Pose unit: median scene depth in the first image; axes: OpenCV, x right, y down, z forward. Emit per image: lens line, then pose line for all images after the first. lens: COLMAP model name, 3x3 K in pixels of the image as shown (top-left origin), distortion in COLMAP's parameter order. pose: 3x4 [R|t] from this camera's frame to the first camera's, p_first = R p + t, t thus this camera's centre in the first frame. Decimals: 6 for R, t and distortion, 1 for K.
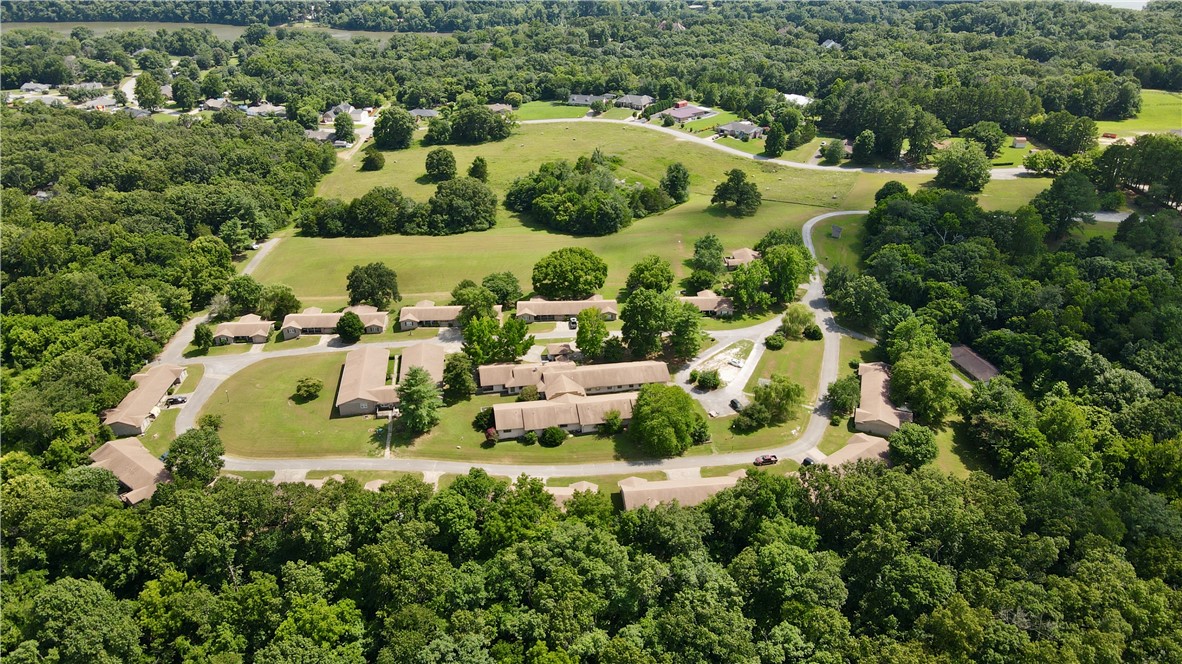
lens RADIAL K [[867.9, 0, 591.0], [0, 867.9, 332.0], [0, 0, 1]] dist [-0.003052, 0.031132]
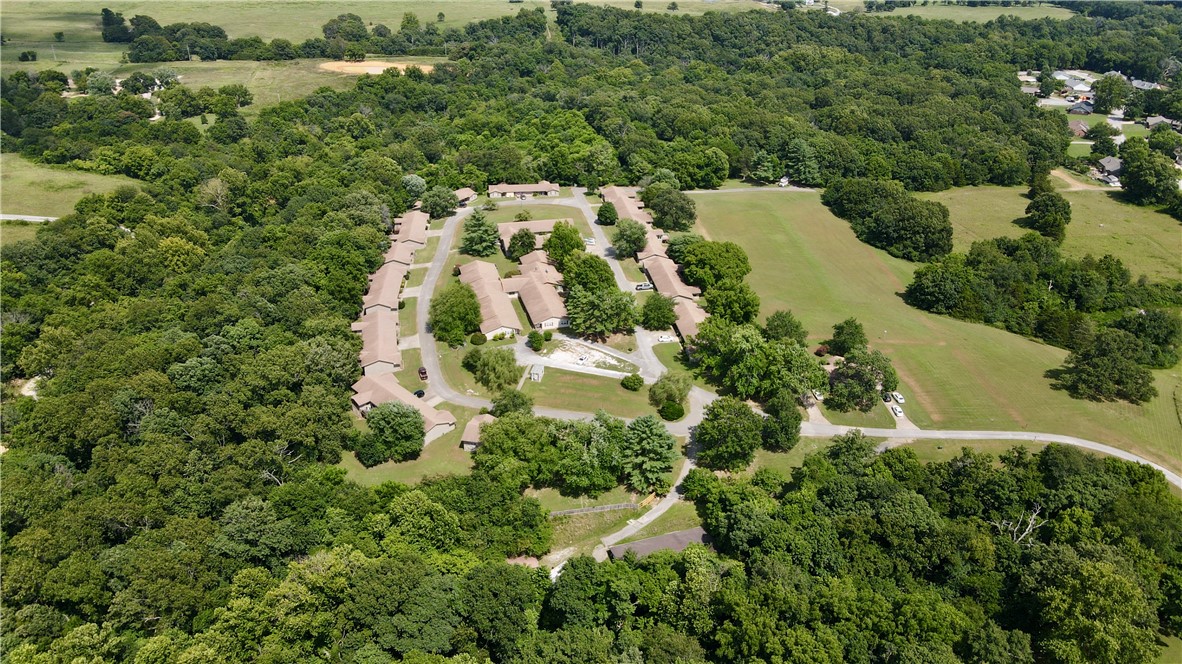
lens RADIAL K [[867.9, 0, 591.0], [0, 867.9, 332.0], [0, 0, 1]] dist [-0.003052, 0.031132]
pose [[0.098831, 0.466879, -0.878781, 0.648428], [-0.467276, 0.801461, 0.373249, -0.230696], [0.878570, 0.373744, 0.297371, 0.443367]]
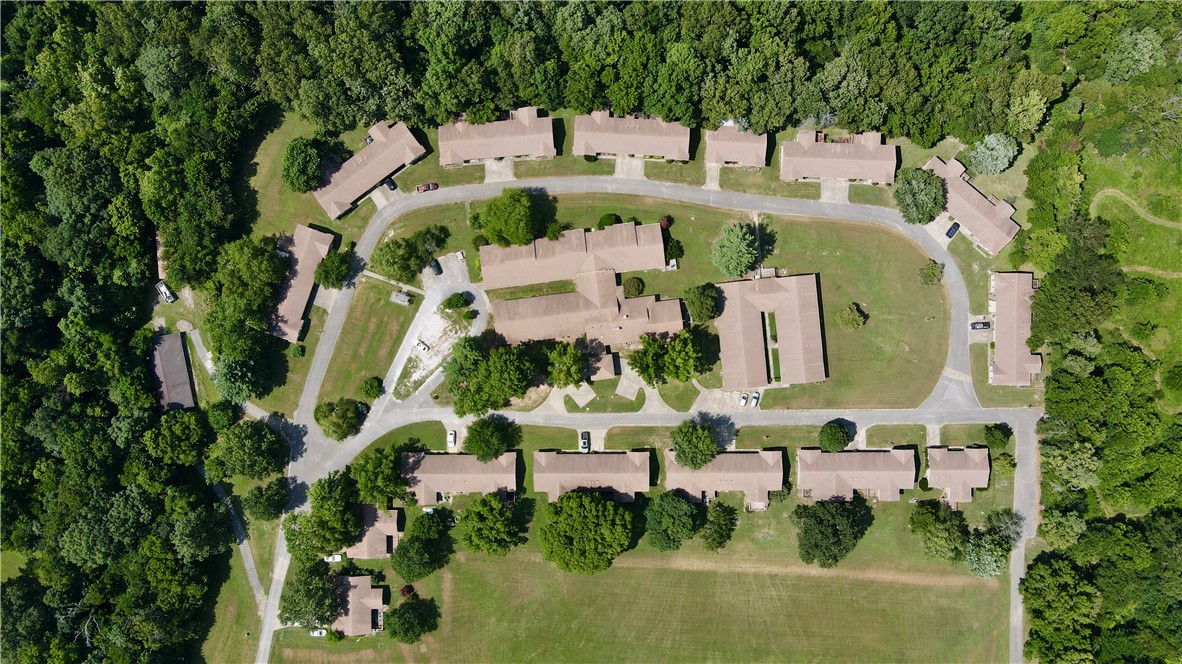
lens RADIAL K [[867.9, 0, 591.0], [0, 867.9, 332.0], [0, 0, 1]] dist [-0.003052, 0.031132]
pose [[-0.998686, -0.045538, 0.023512, -0.028497], [0.041999, -0.464312, 0.884676, -0.514407], [-0.029369, 0.884500, 0.465614, 0.332328]]
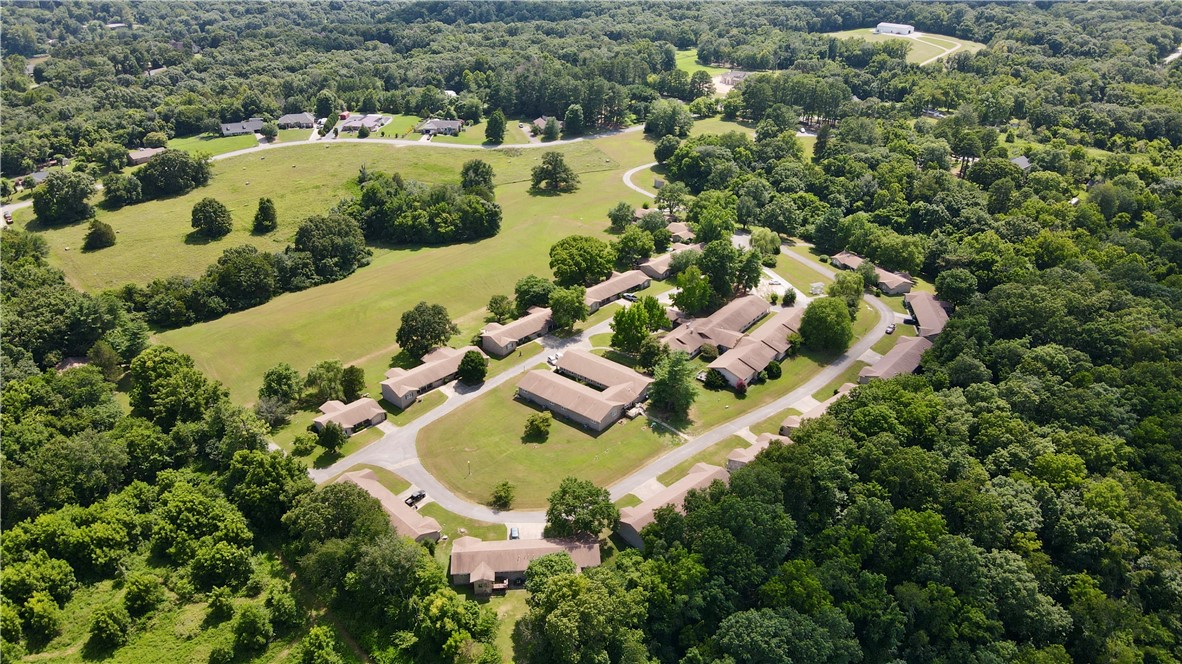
lens RADIAL K [[867.9, 0, 591.0], [0, 867.9, 332.0], [0, 0, 1]] dist [-0.003052, 0.031132]
pose [[0.733407, -0.306742, 0.606650, -0.498423], [0.309548, 0.945212, 0.103702, -0.066452], [-0.605223, 0.111732, 0.788176, 0.127319]]
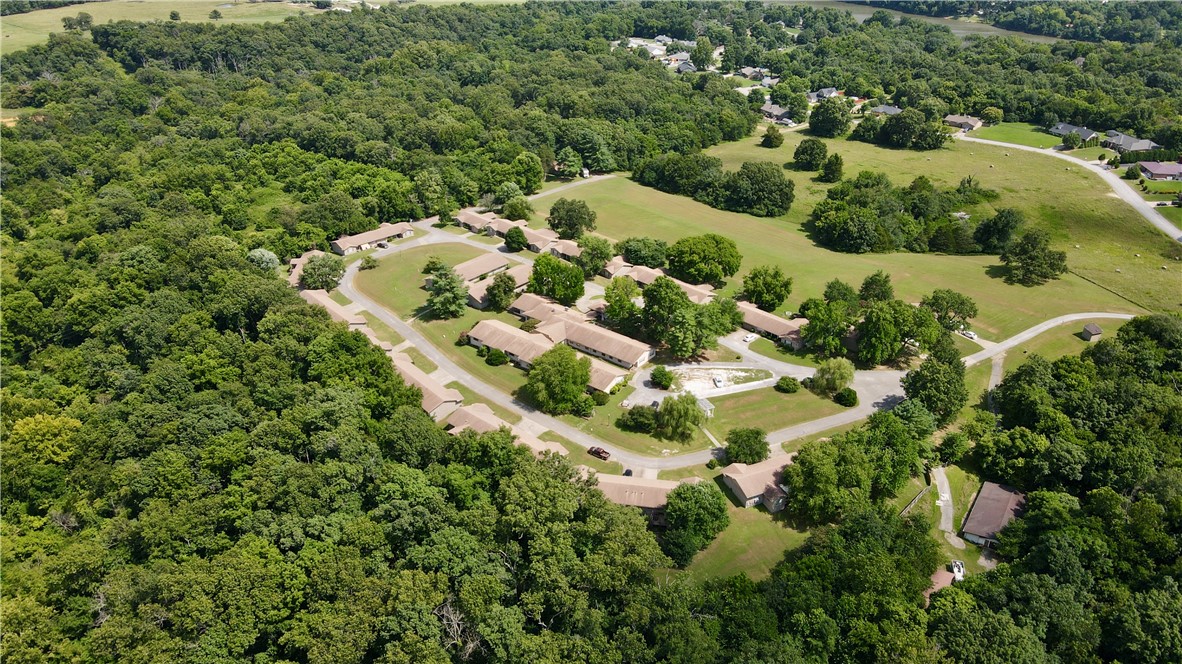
lens RADIAL K [[867.9, 0, 591.0], [0, 867.9, 332.0], [0, 0, 1]] dist [-0.003052, 0.031132]
pose [[0.671059, 0.353368, -0.651775, 0.425460], [-0.347532, 0.926470, 0.144484, -0.065562], [0.654906, 0.129555, 0.744522, 0.123925]]
